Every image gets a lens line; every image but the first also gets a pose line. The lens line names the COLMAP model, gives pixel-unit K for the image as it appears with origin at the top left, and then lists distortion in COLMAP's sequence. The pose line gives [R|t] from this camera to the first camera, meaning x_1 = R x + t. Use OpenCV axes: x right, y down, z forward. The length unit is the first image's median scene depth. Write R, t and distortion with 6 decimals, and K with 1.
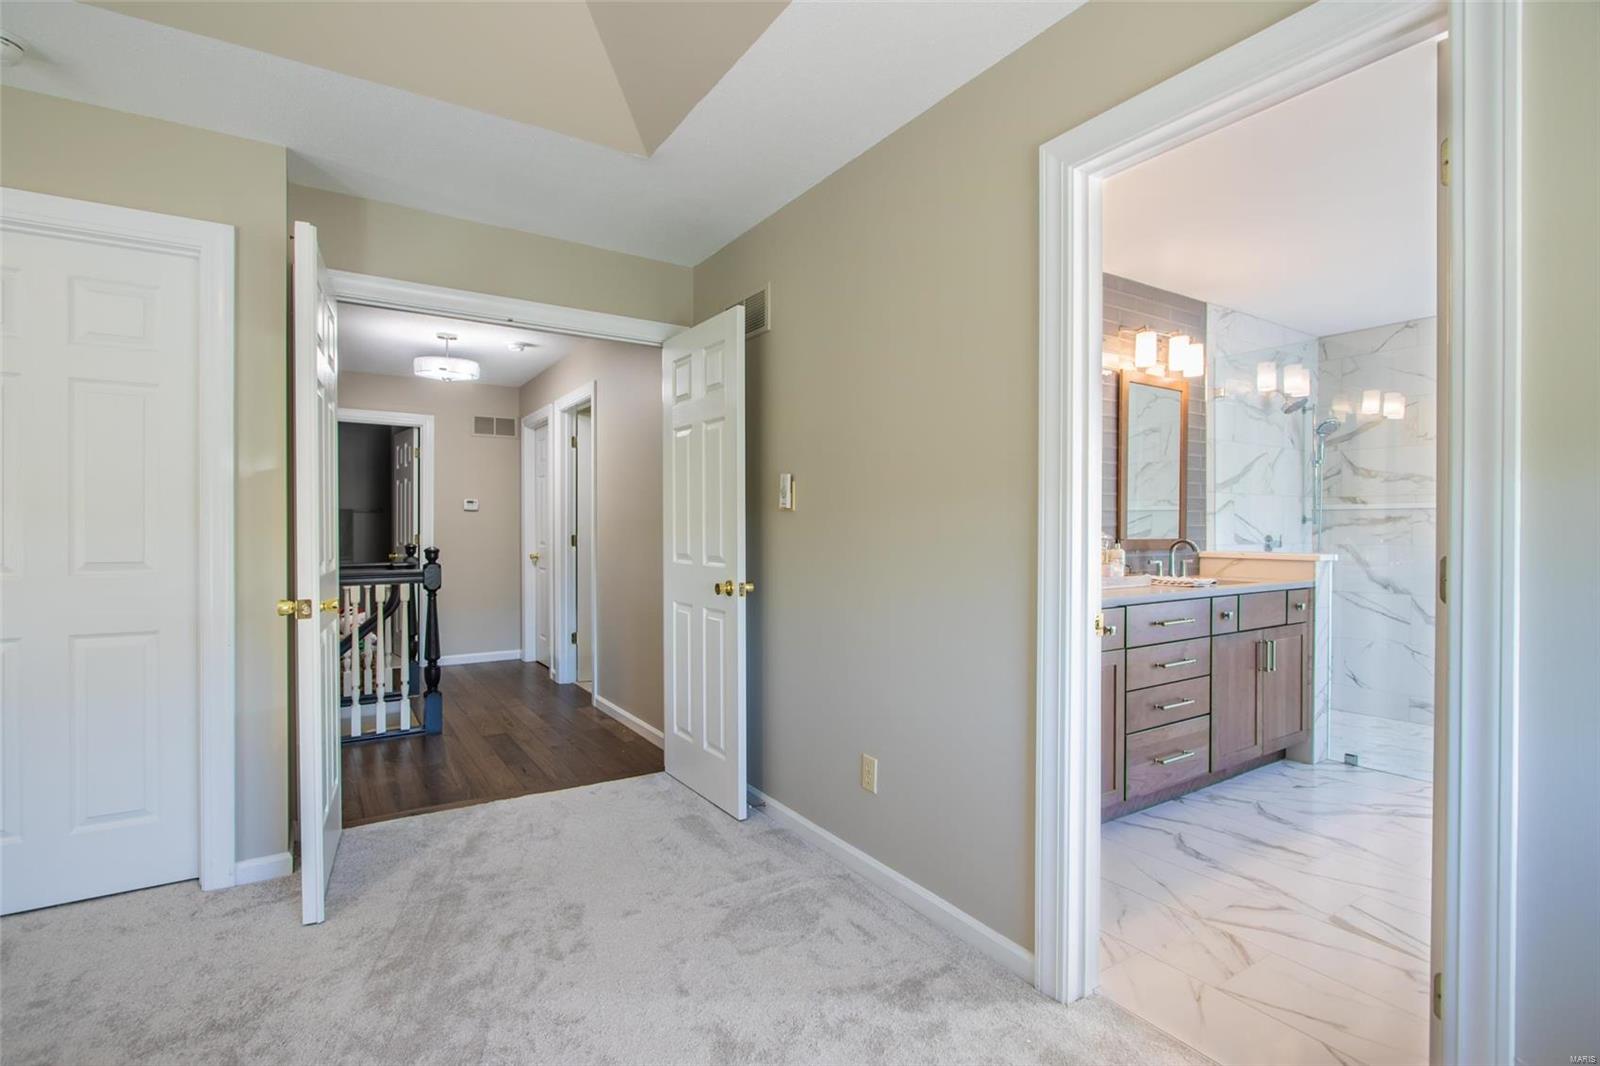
lens RADIAL K [[742.3, 0, 779.1], [0, 742.3, 531.8], [0, 0, 1]] dist [-0.001242, 0.000839]
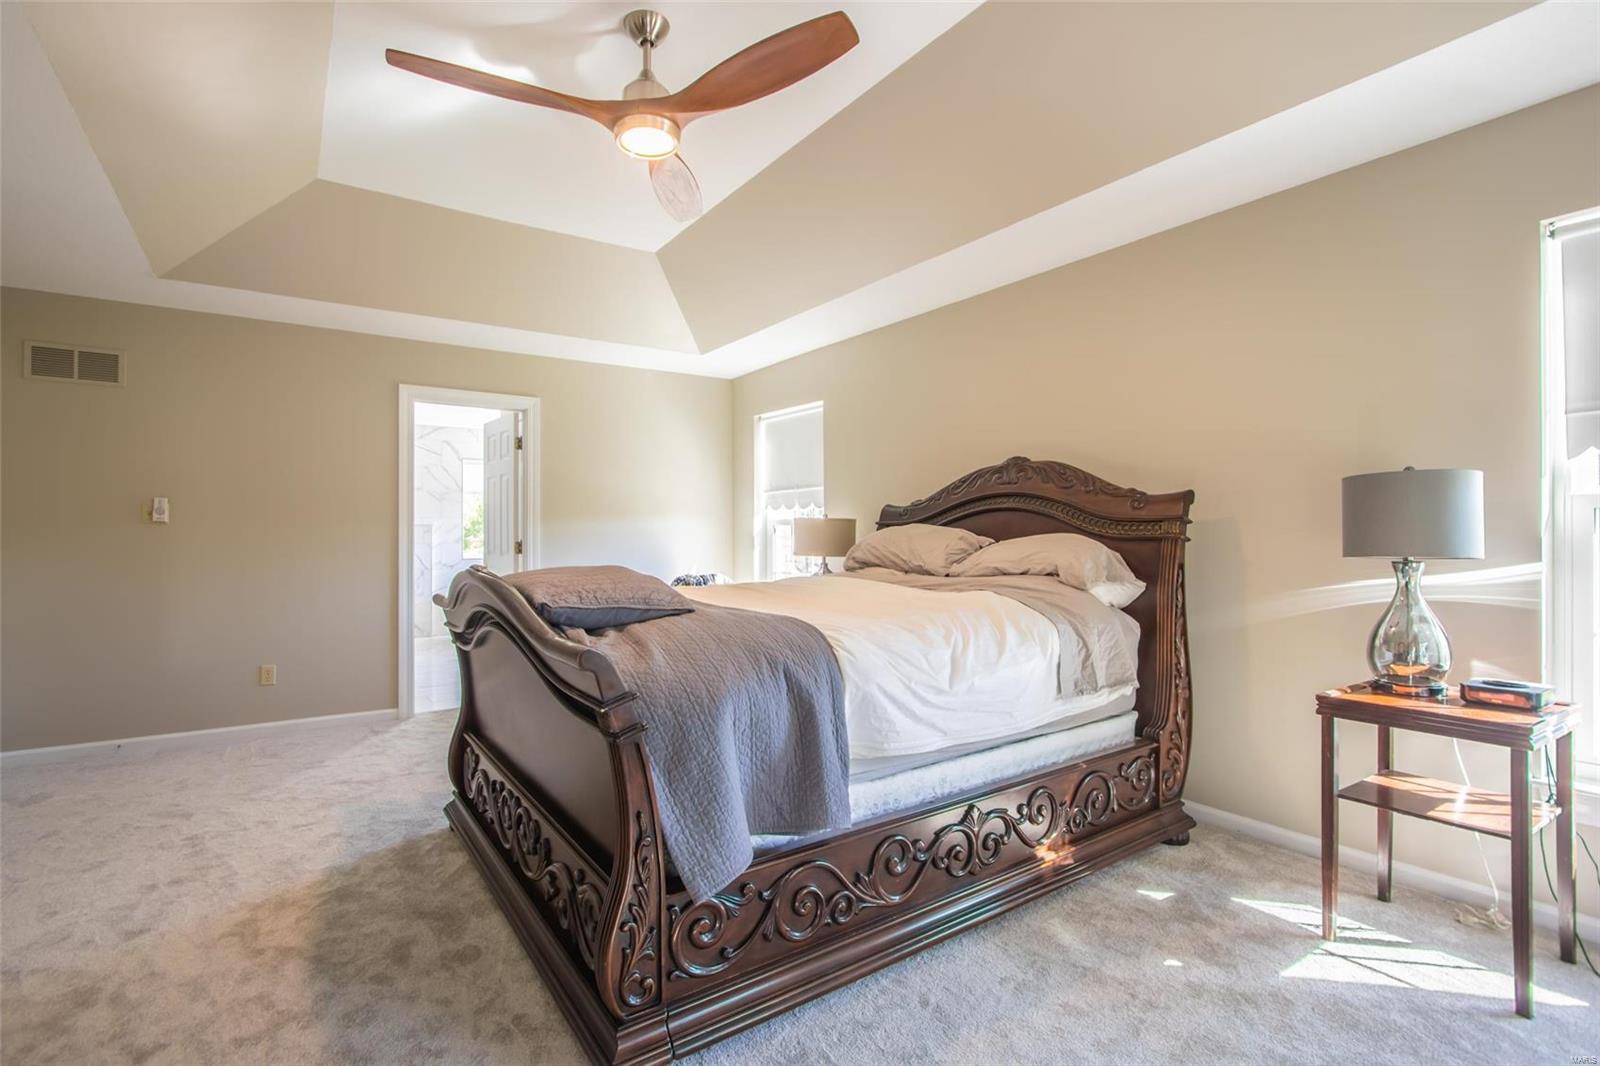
lens RADIAL K [[743.5, 0, 783.1], [0, 743.5, 531.8], [0, 0, 1]] dist [-0.003050, 0.000243]
pose [[-0.043697, -0.001561, 0.999044, -1.849436], [0.004618, 0.999988, 0.001764, -0.011626], [-0.999034, 0.004691, -0.043689, -0.157297]]
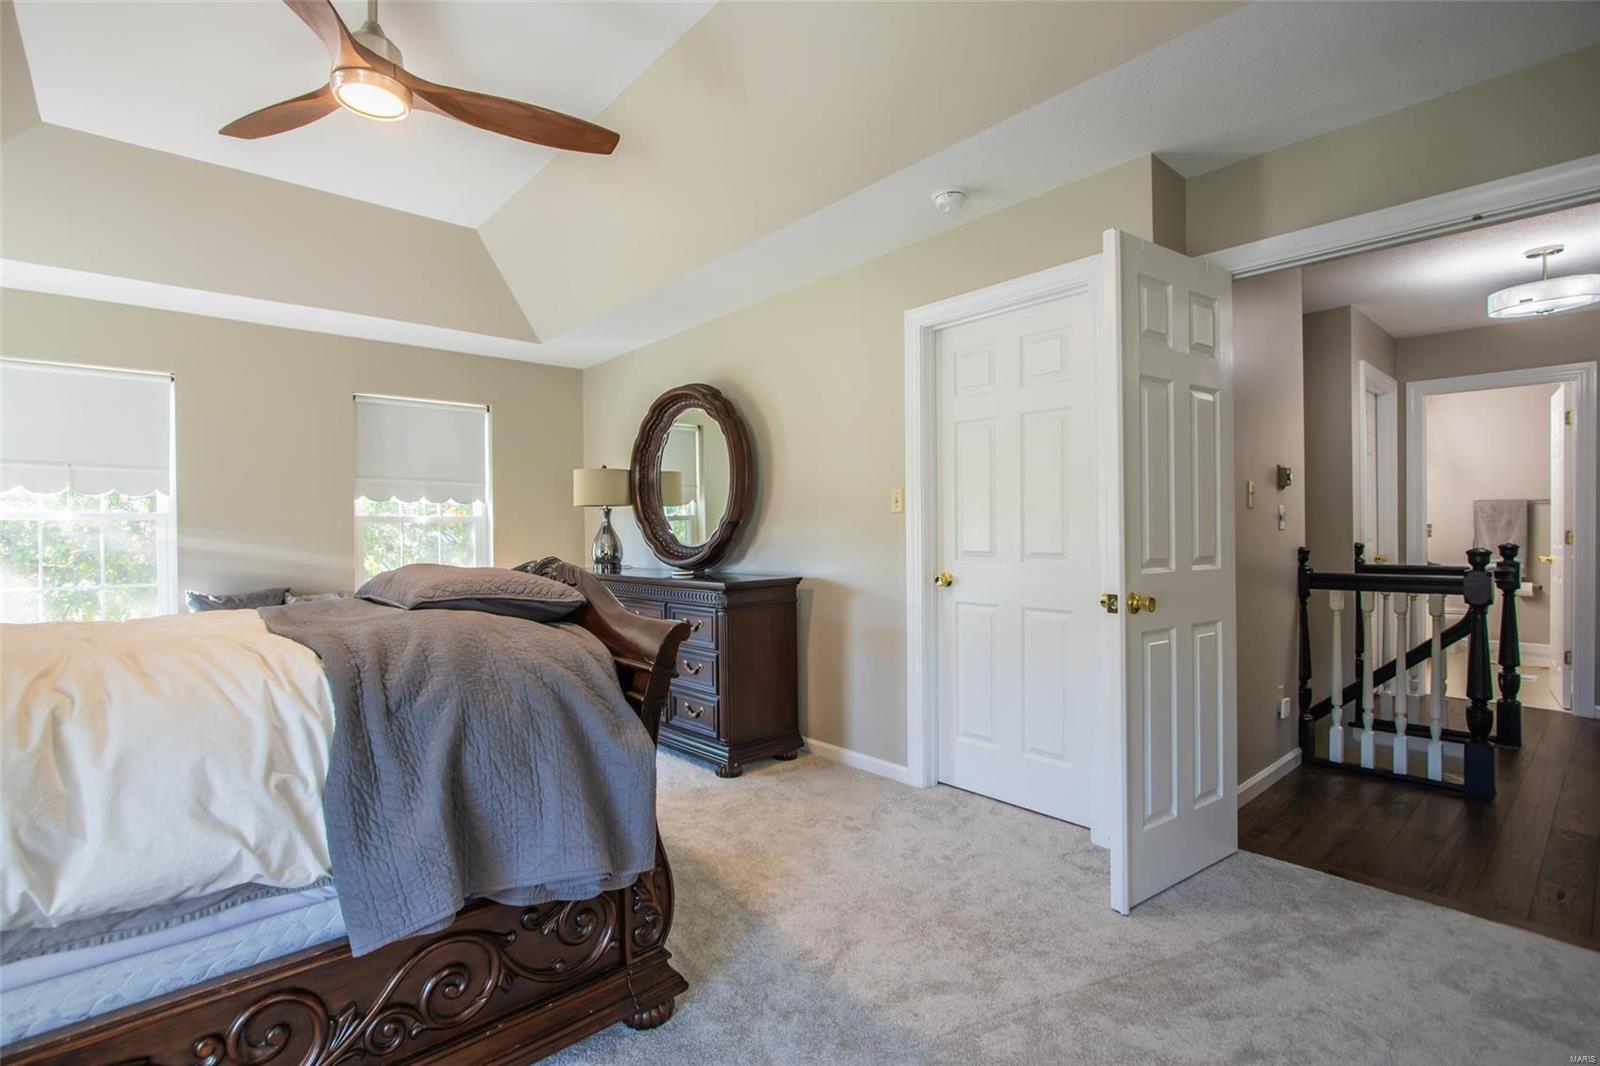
lens RADIAL K [[743.5, 0, 783.1], [0, 743.5, 531.8], [0, 0, 1]] dist [-0.003050, 0.000243]
pose [[0.160823, 0.001610, -0.986982, 0.235678], [0.005033, 0.999984, 0.002451, -0.001027], [0.986970, -0.005362, 0.160813, 0.290225]]
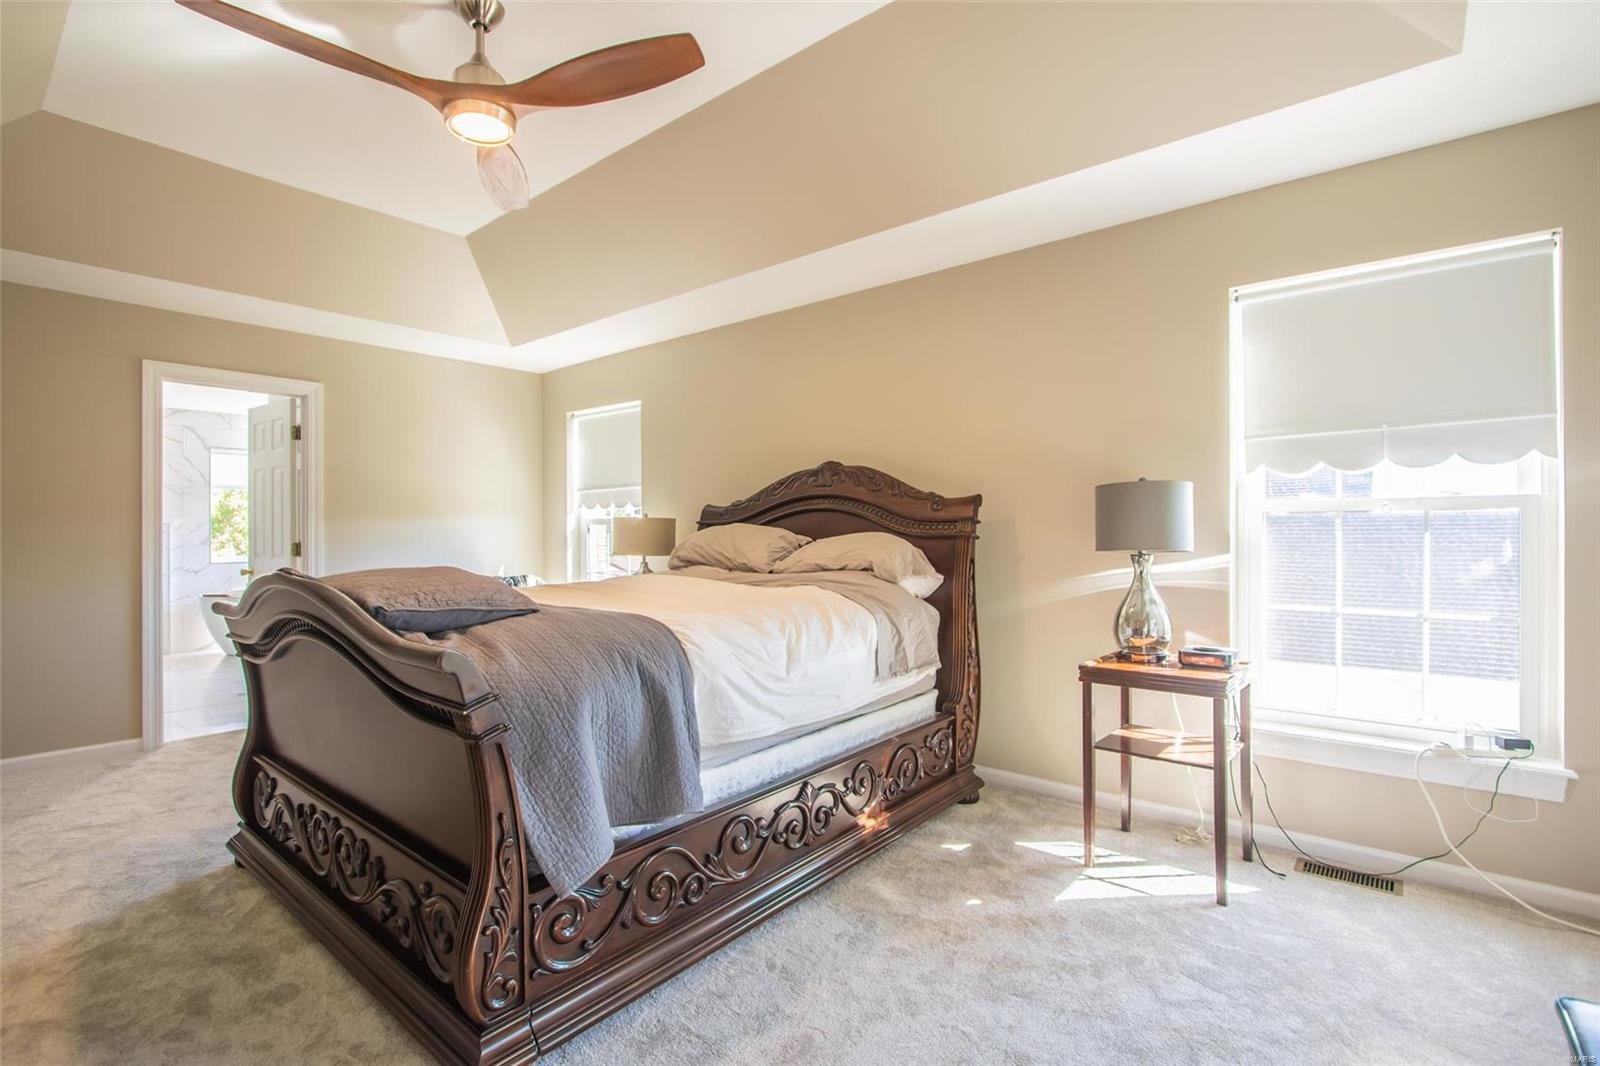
lens RADIAL K [[742.3, 0, 779.1], [0, 742.3, 531.8], [0, 0, 1]] dist [-0.001242, 0.000839]
pose [[-0.302607, -0.001794, 0.953114, -1.883975], [0.005546, 0.999978, 0.003643, -0.011445], [-0.953099, 0.006388, -0.302591, -0.090625]]
